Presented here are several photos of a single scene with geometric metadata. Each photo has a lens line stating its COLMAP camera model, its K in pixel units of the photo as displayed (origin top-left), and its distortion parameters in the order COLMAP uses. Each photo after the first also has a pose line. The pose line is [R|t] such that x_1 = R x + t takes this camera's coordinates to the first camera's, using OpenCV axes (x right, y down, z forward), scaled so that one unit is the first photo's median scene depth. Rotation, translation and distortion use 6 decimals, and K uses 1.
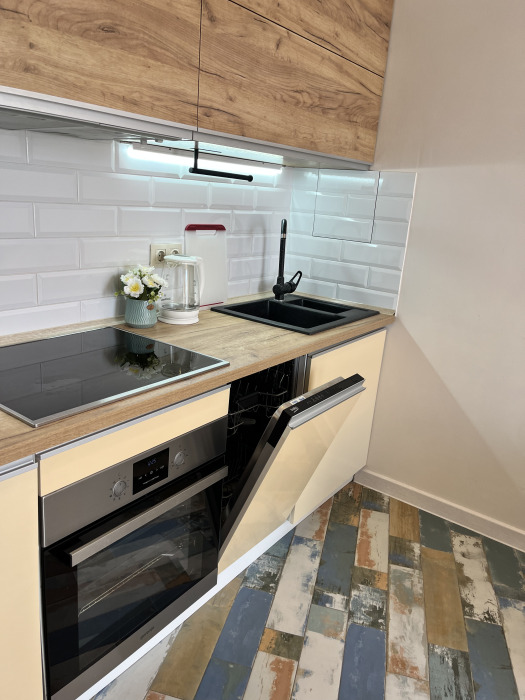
lens RADIAL K [[535.0, 0, 262.5], [0, 535.0, 350.0], [0, 0, 1]] dist [-0.000901, -0.006849]
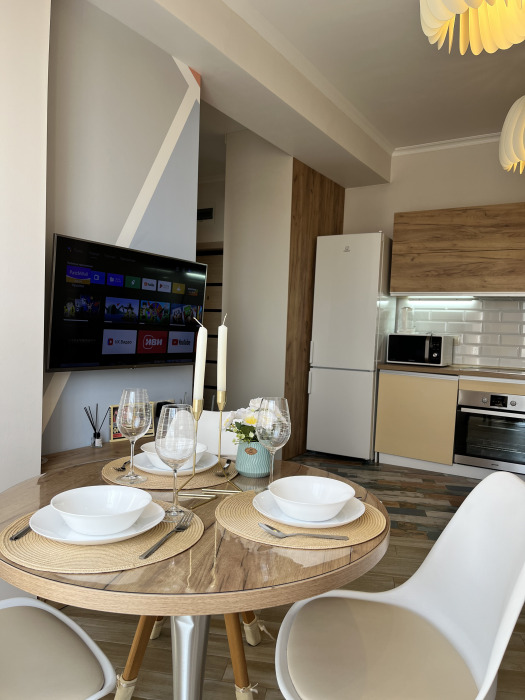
lens RADIAL K [[522.7, 0, 262.5], [0, 522.7, 350.0], [0, 0, 1]] dist [0.004782, -0.003578]
pose [[0.045965, -0.032969, -0.998399, 1.879133], [-0.317479, 0.947154, -0.045893, 0.355654], [0.947150, 0.319081, 0.033069, -0.319474]]
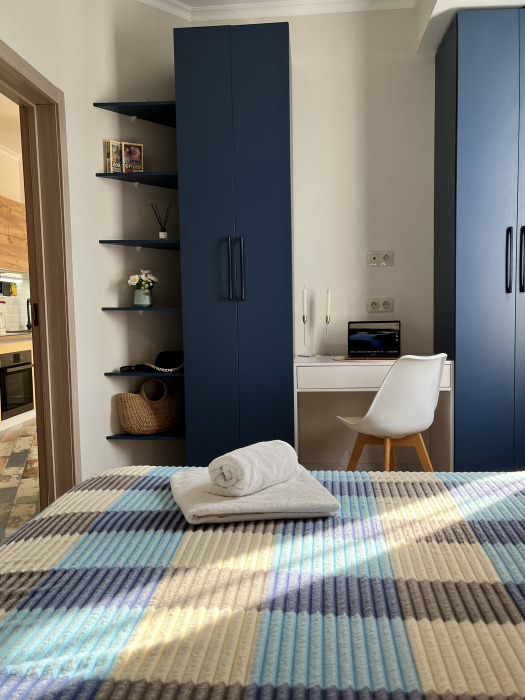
lens RADIAL K [[535.0, 0, 262.5], [0, 535.0, 350.0], [0, 0, 1]] dist [-0.000901, -0.006849]
pose [[0.828338, -0.133283, 0.544143, -0.560325], [0.233825, 0.964894, -0.119605, 0.701192], [-0.509099, 0.226307, 0.830424, -2.052578]]
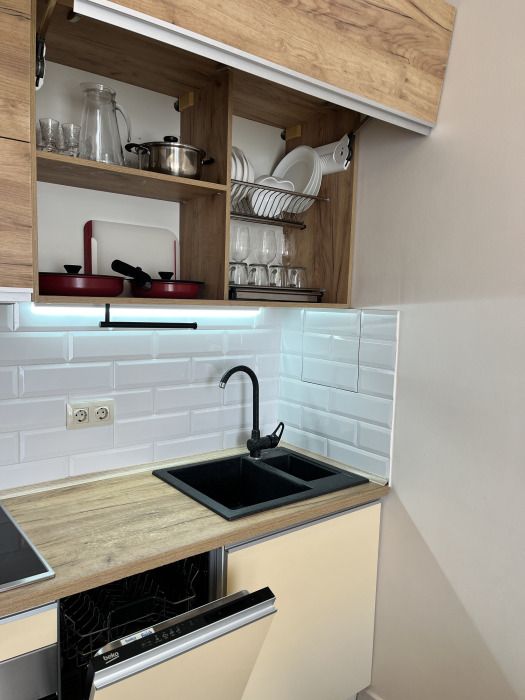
lens RADIAL K [[522.7, 0, 262.5], [0, 522.7, 350.0], [0, 0, 1]] dist [0.004782, -0.003578]
pose [[0.961068, -0.017498, -0.275758, 0.346842], [-0.038503, 0.979776, -0.196358, -0.123236], [0.273617, 0.199331, 0.940957, 0.238240]]
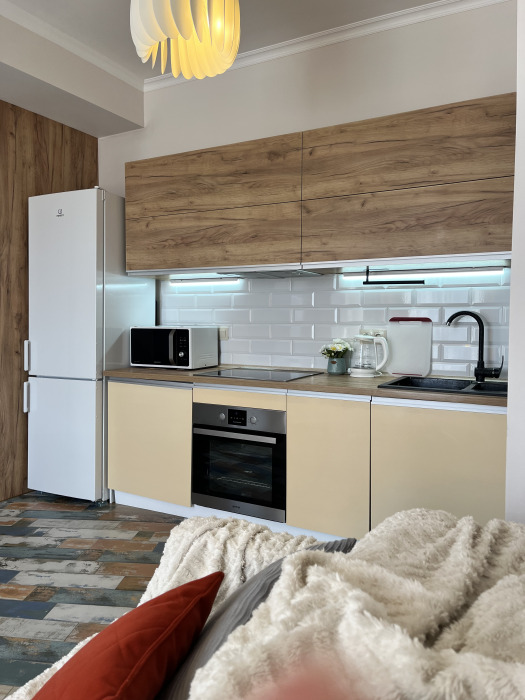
lens RADIAL K [[535.0, 0, 262.5], [0, 535.0, 350.0], [0, 0, 1]] dist [-0.000901, -0.006849]
pose [[0.131451, -0.020199, -0.991117, 1.367399], [-0.275734, 0.959594, -0.056127, 0.038698], [0.952203, 0.280663, 0.120570, 0.525723]]
